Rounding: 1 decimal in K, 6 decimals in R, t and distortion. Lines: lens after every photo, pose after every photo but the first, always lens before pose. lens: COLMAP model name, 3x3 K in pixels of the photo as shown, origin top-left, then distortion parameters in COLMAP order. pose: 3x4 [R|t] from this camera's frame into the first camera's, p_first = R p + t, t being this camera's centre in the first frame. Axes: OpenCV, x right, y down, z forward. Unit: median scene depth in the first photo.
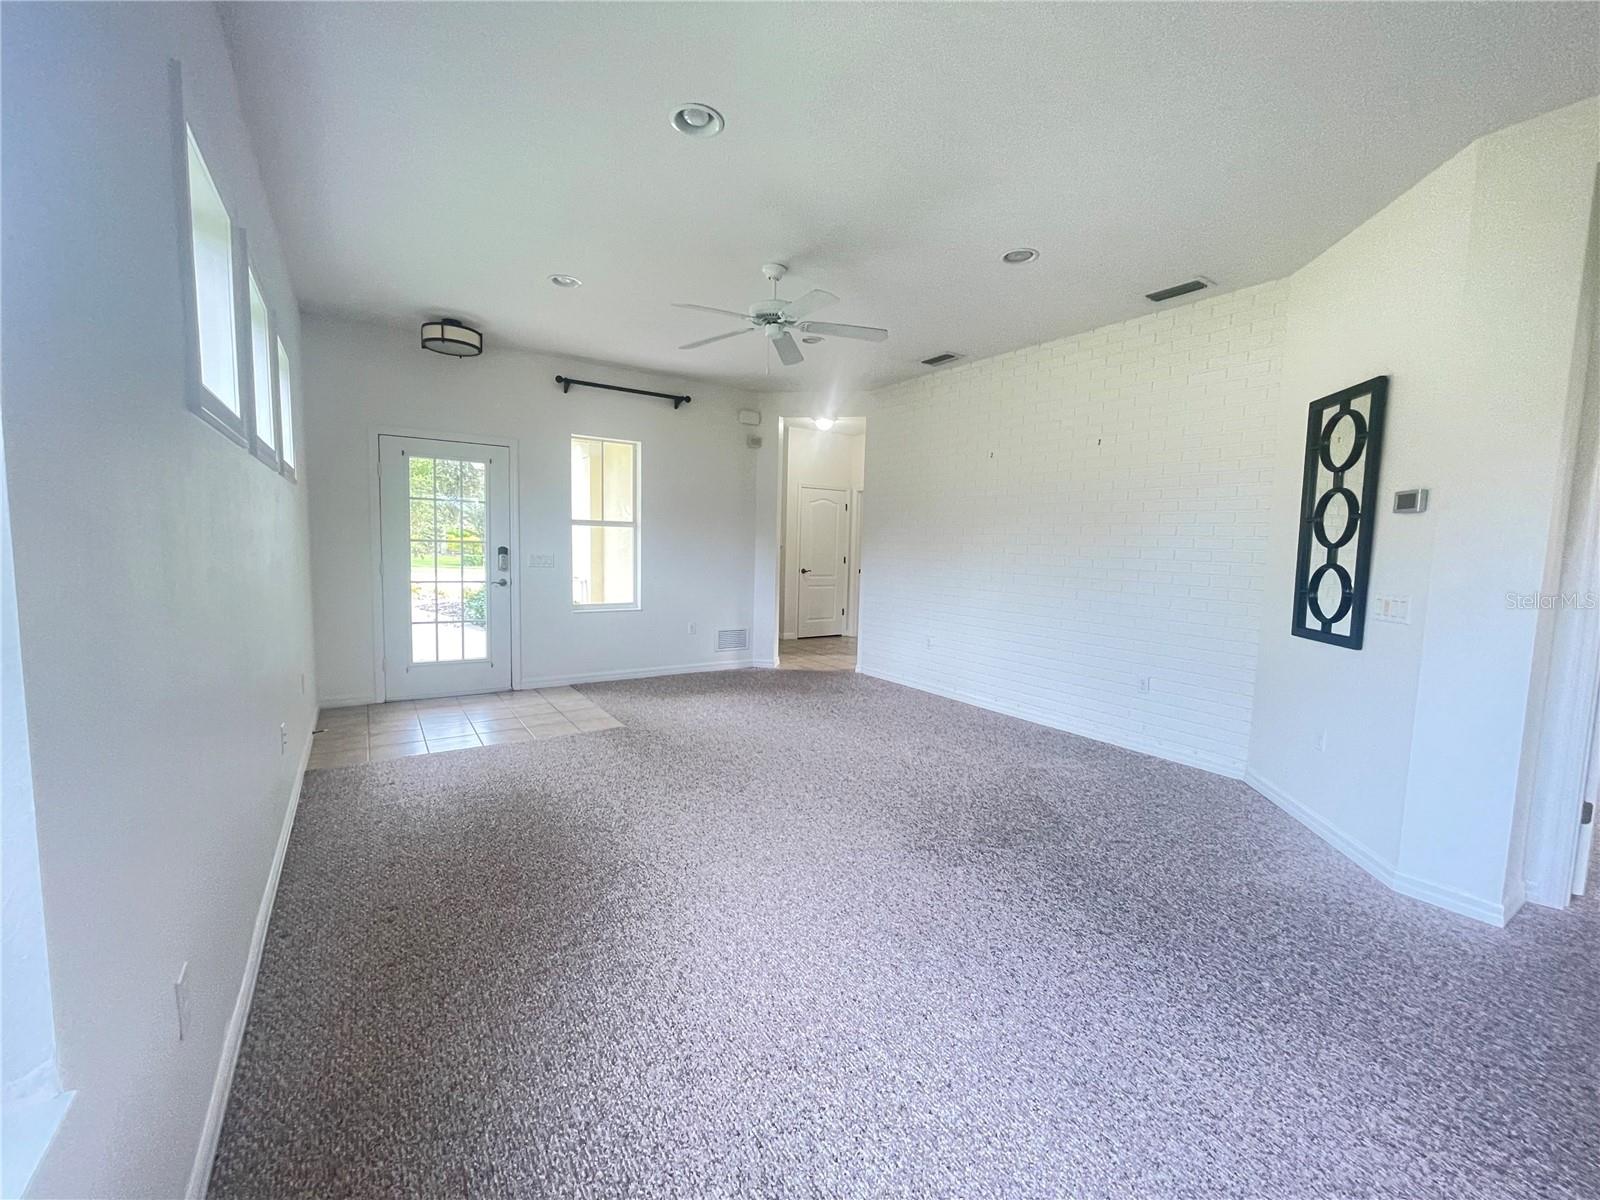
lens RADIAL K [[648.4, 0, 804.2], [0, 648.4, 593.8], [0, 0, 1]] dist [-0.002313, 0.001623]
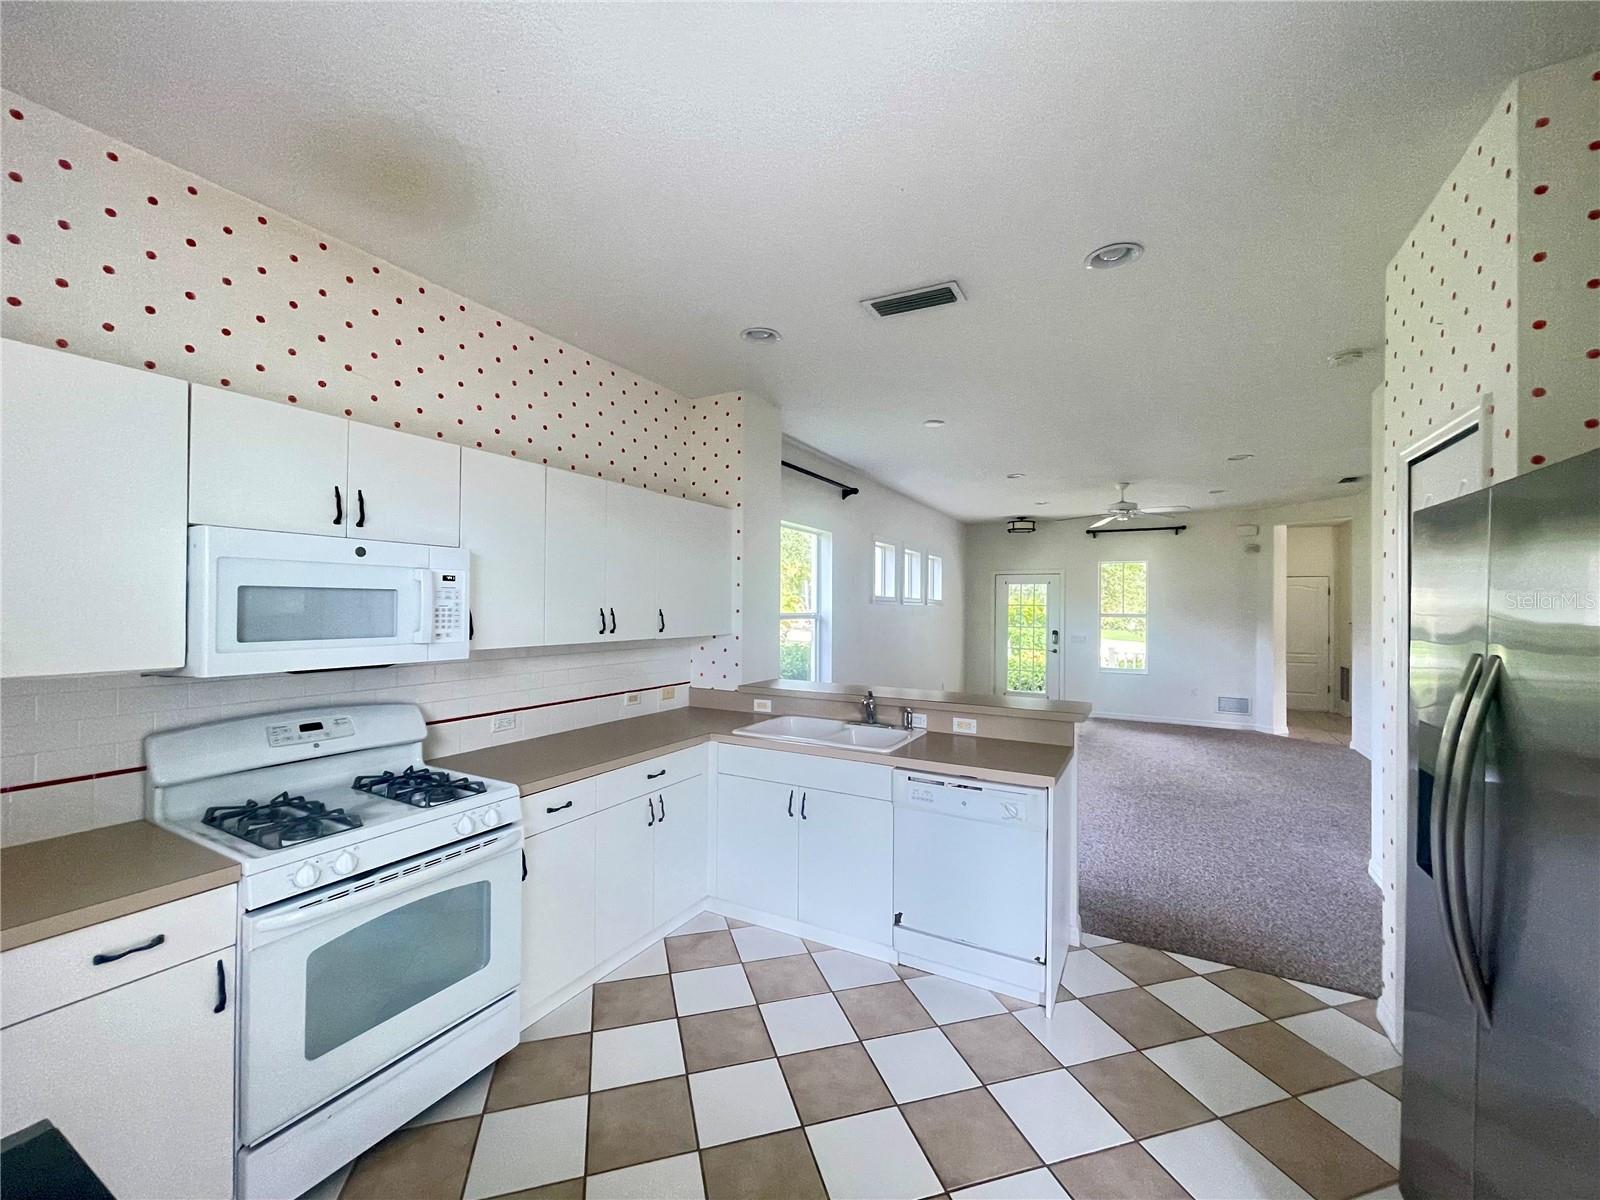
lens RADIAL K [[648.4, 0, 796.4], [0, 648.4, 600.2], [0, 0, 1]] dist [-0.002313, 0.001623]
pose [[0.452944, -0.028243, -0.891091, 0.889037], [-0.068067, 0.995485, -0.066151, 0.011442], [0.888937, 0.090617, 0.448977, -0.477857]]
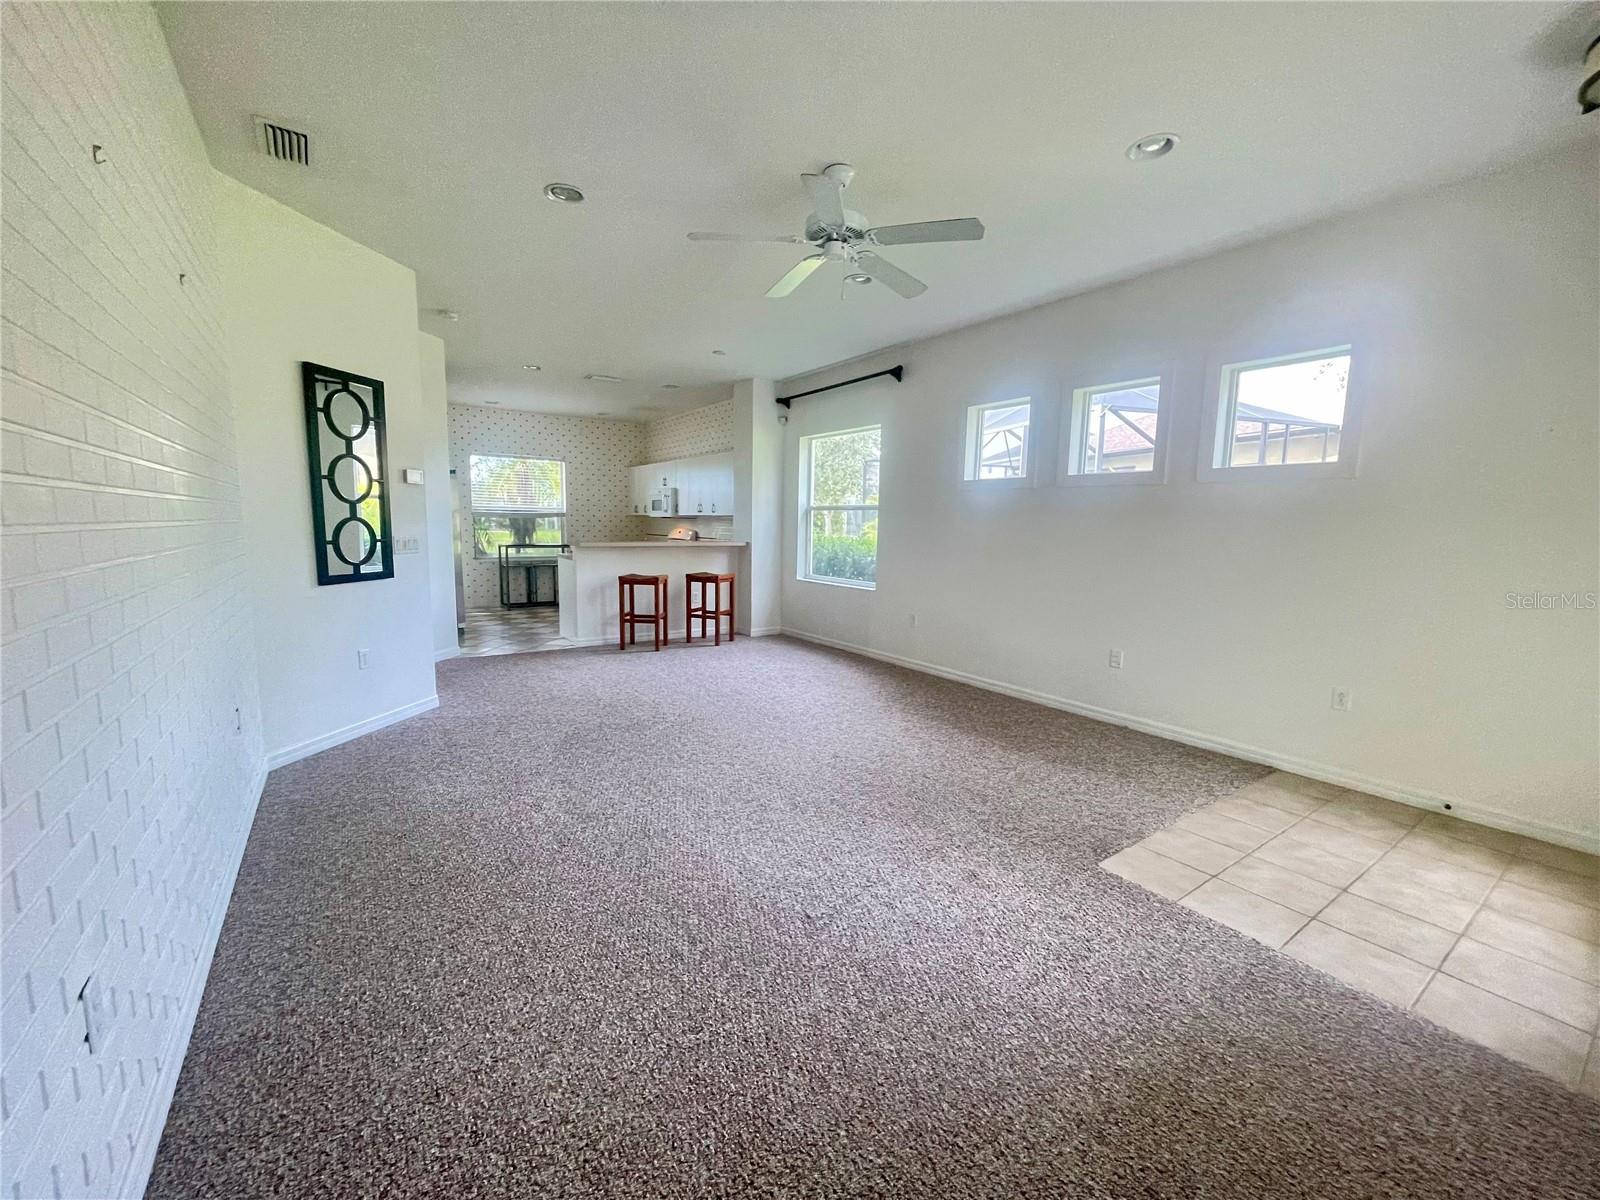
lens RADIAL K [[648.4, 0, 797.1], [0, 648.4, 603.6], [0, 0, 1]] dist [-0.002313, 0.001623]
pose [[-0.998962, -0.041479, -0.018815, -0.000701], [-0.044411, 0.978751, 0.200187, -0.105957], [0.010112, 0.200815, -0.979577, 1.417158]]
